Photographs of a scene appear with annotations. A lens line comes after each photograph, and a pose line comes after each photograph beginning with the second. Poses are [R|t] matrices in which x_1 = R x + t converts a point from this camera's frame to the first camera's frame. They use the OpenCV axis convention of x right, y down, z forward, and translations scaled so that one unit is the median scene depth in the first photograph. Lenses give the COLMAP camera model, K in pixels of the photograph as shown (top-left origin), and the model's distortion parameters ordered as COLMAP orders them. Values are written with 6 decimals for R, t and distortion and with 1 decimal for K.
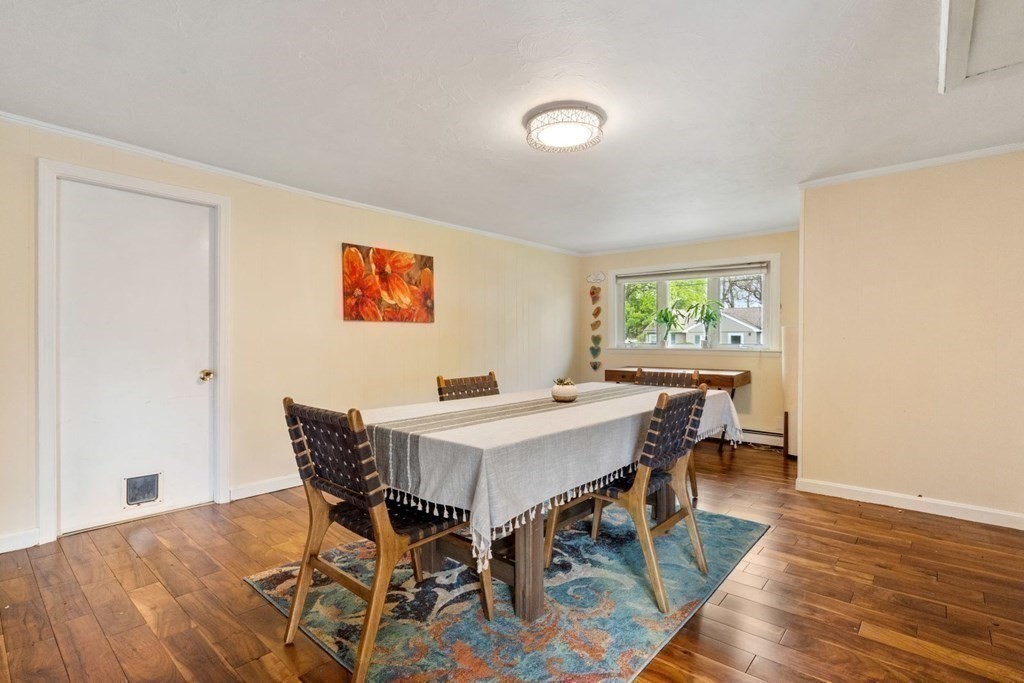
lens RADIAL K [[487.9, 0, 508.8], [0, 487.9, 343.5], [0, 0, 1]] dist [0.001394, -0.000324]
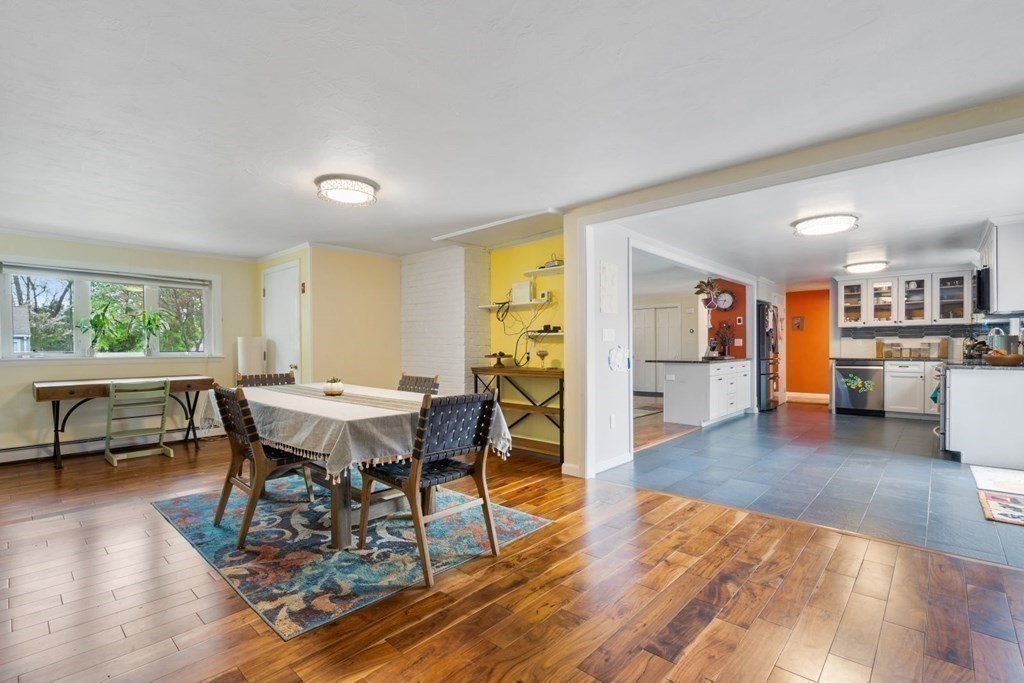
lens RADIAL K [[467.3, 0, 504.4], [0, 467.3, 349.1], [0, 0, 1]] dist [-0.001399, 0.000716]
pose [[0.025814, -0.006755, 0.999644, -1.331996], [0.010858, 0.999920, 0.006476, -0.006128], [-0.999608, 0.010687, 0.025886, 0.619195]]
